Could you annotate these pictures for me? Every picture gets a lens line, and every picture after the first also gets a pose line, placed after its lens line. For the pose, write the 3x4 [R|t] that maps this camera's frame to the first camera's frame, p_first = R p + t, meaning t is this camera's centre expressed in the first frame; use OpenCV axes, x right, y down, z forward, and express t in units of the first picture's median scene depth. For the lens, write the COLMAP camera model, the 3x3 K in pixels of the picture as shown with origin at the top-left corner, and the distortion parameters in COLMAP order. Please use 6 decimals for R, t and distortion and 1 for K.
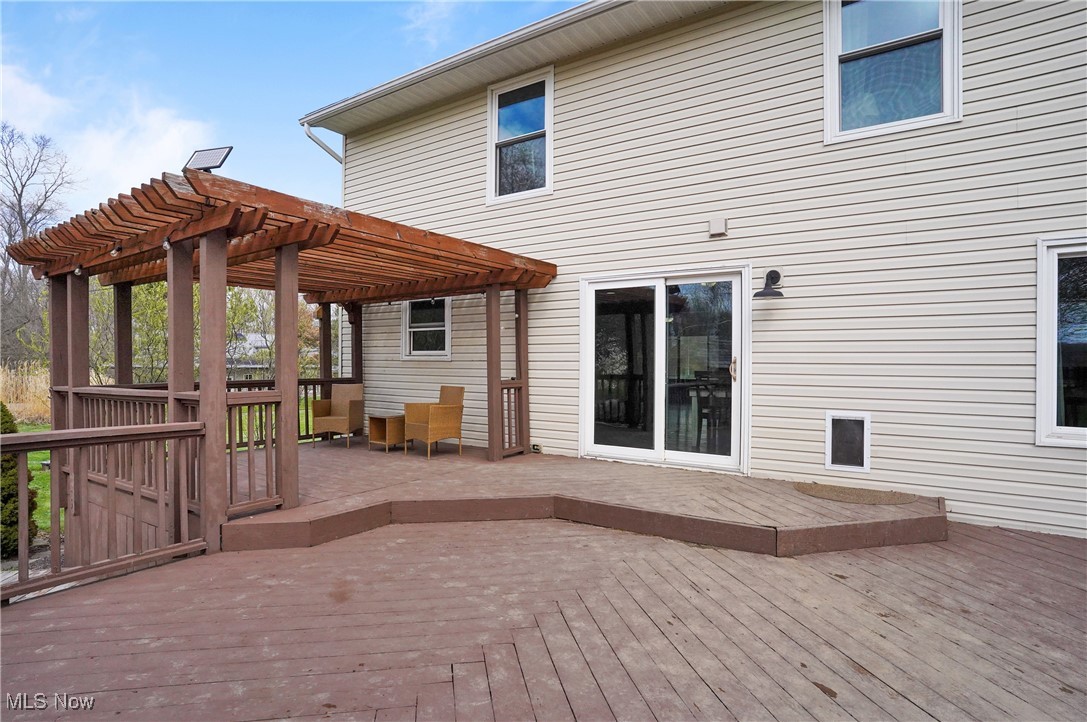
lens RADIAL K [[566.6, 0, 544.2], [0, 566.6, 366.6], [0, 0, 1]] dist [-0.078357, 0.042886]
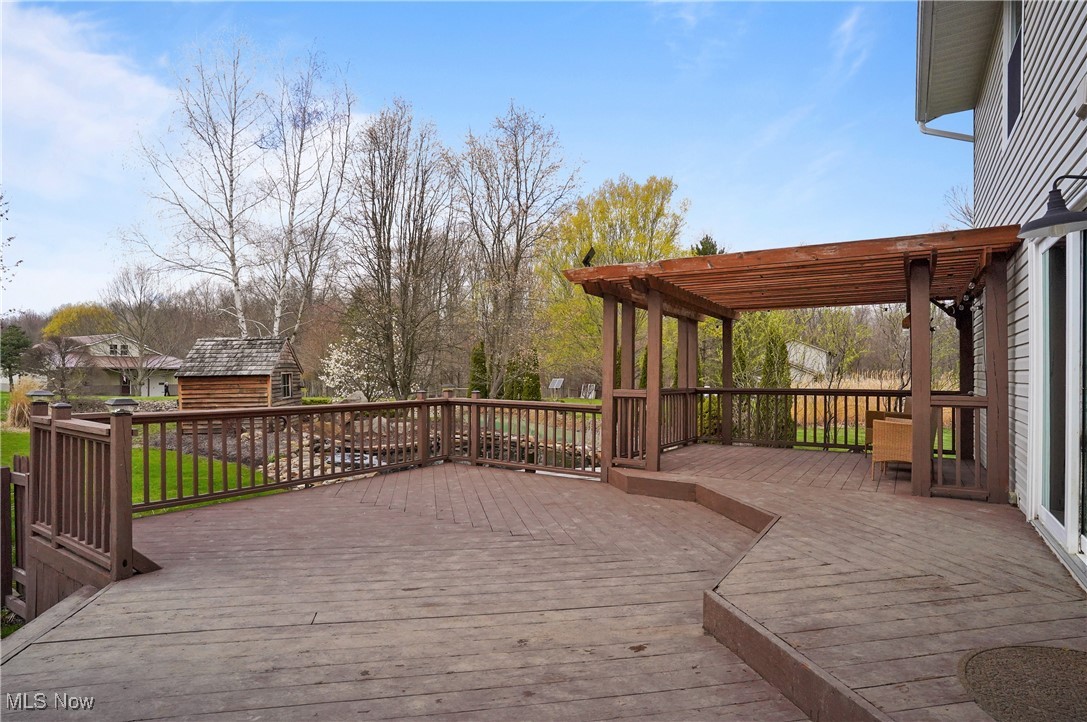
lens RADIAL K [[566.6, 0, 544.2], [0, 566.6, 366.6], [0, 0, 1]] dist [-0.078357, 0.042886]
pose [[0.027577, -0.013376, -0.999530, 1.350516], [-0.009981, 0.999857, -0.013656, -0.002405], [0.999570, 0.010353, 0.027440, 0.862922]]
